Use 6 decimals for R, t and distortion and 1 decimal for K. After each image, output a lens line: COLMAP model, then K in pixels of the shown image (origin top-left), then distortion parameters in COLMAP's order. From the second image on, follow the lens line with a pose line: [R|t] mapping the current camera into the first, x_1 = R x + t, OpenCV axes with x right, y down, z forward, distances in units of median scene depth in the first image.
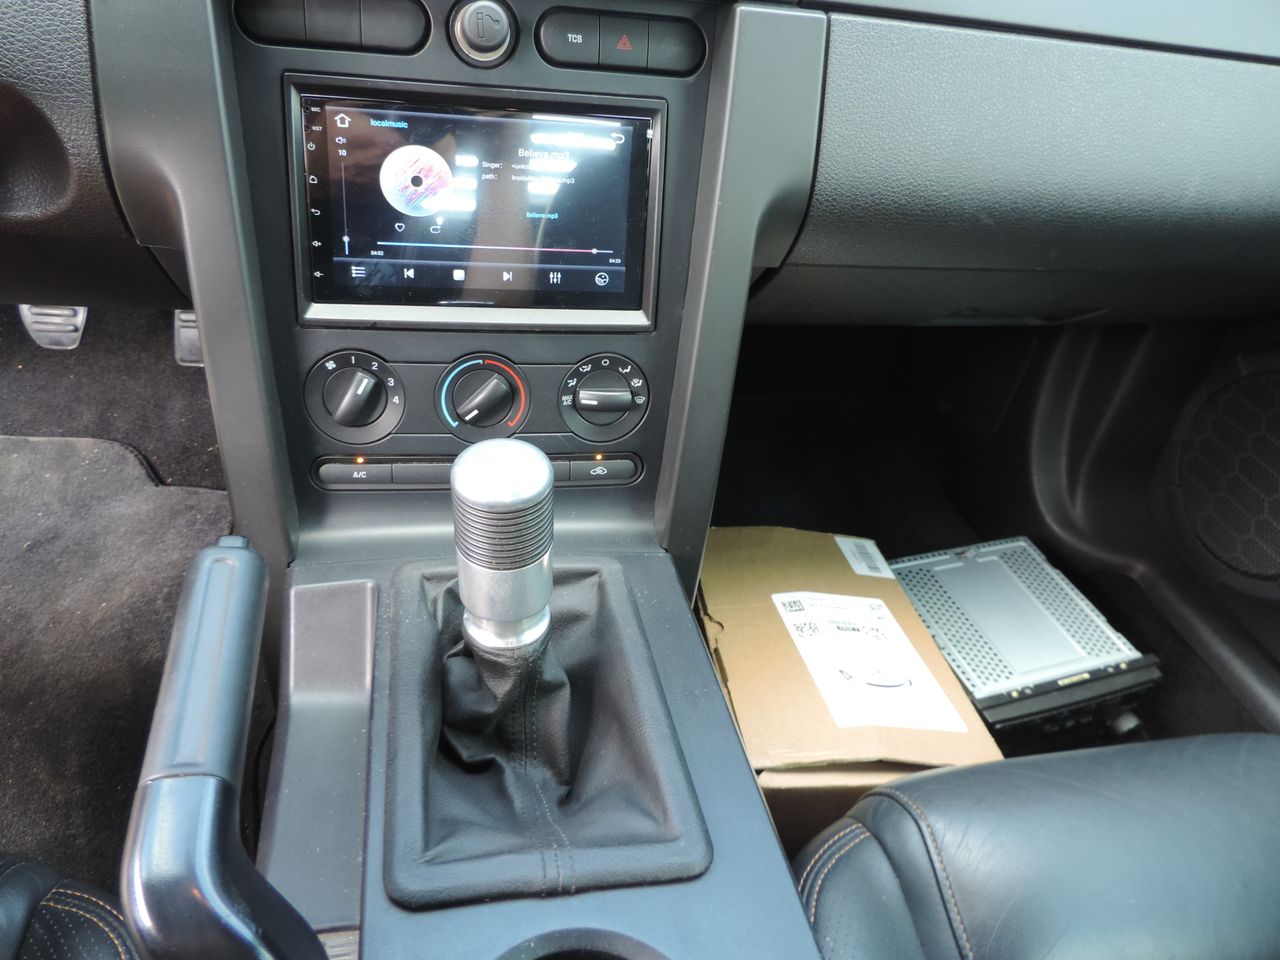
lens RADIAL K [[910.5, 0, 640.0], [0, 910.5, 480.0], [0, 0, 1]] dist [-0.015159, -0.000308]
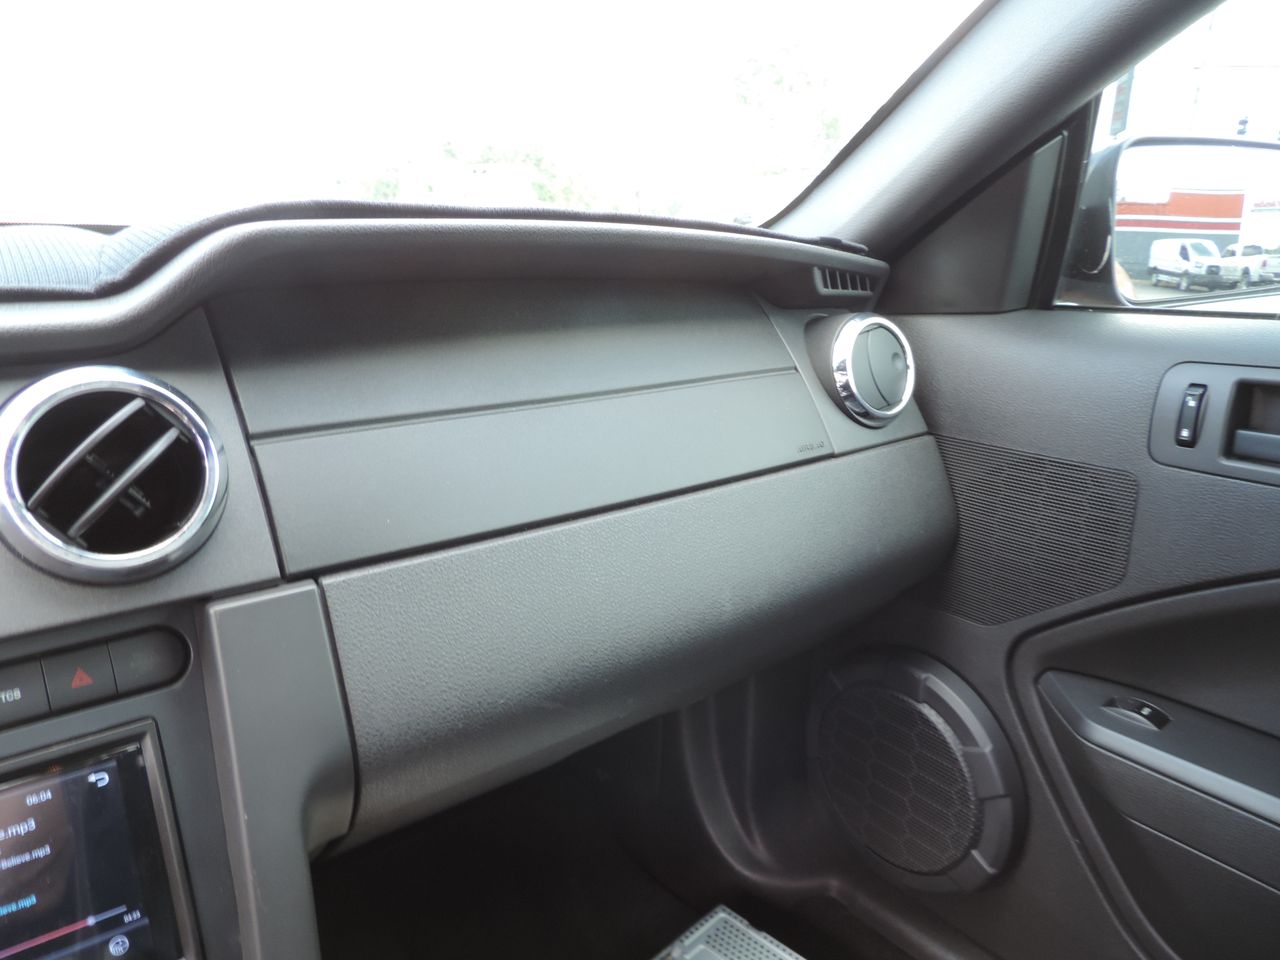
lens RADIAL K [[885.9, 0, 622.8], [0, 885.9, 480.6], [0, 0, 1]] dist [0.000060, 0.001478]
pose [[0.903111, -0.230069, 0.362572, 0.161136], [0.335704, 0.904779, -0.262065, -0.230032], [-0.267754, 0.358390, 0.894351, 0.050486]]
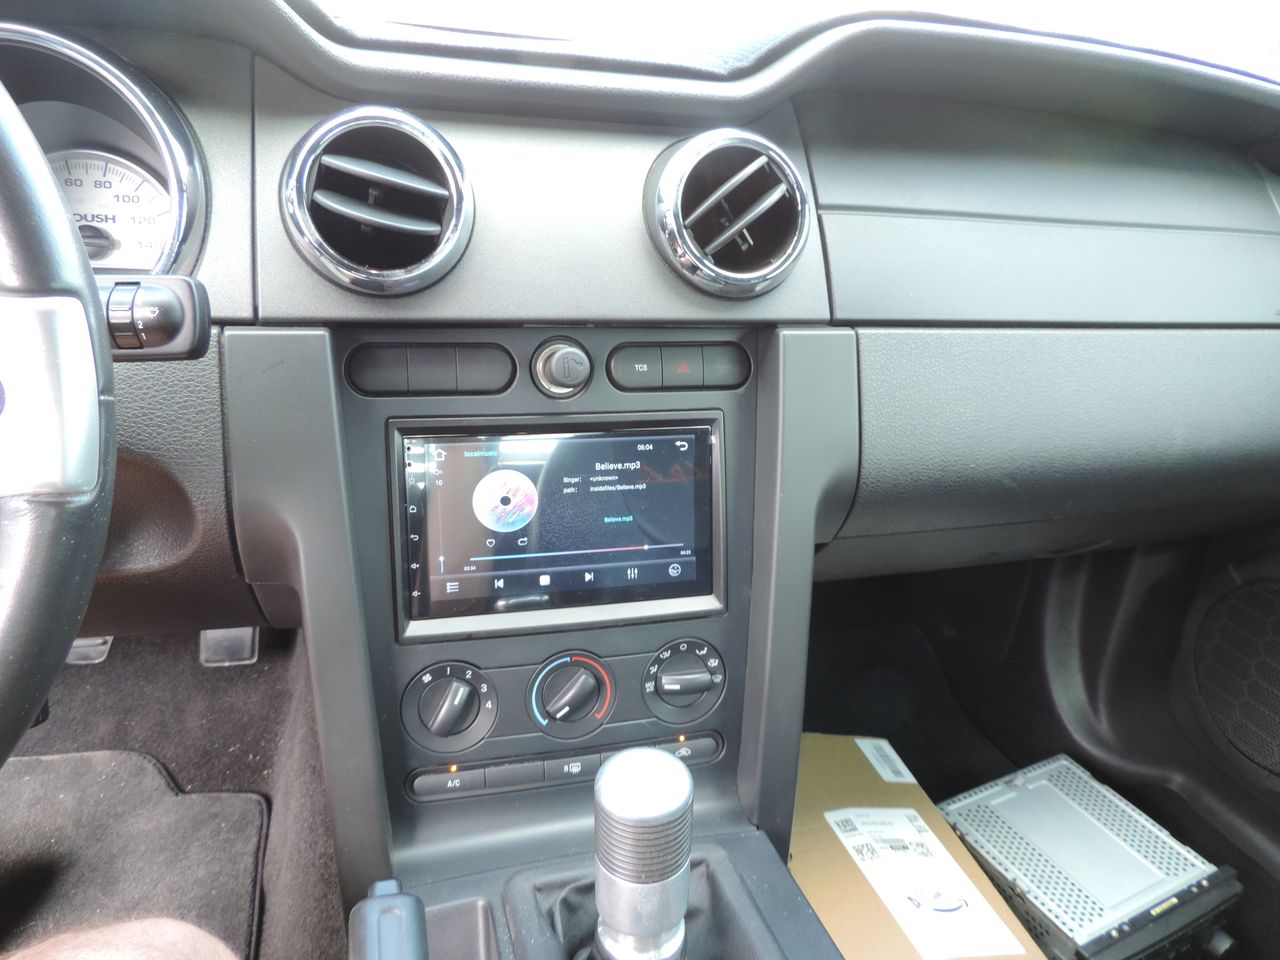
lens RADIAL K [[906.1, 0, 640.3], [0, 906.1, 487.6], [0, 0, 1]] dist [-0.012192, 0.007812]
pose [[0.994613, -0.086291, 0.057436, -0.130711], [0.097572, 0.966426, -0.237699, -0.063028], [-0.034996, 0.242023, 0.969639, -0.053965]]
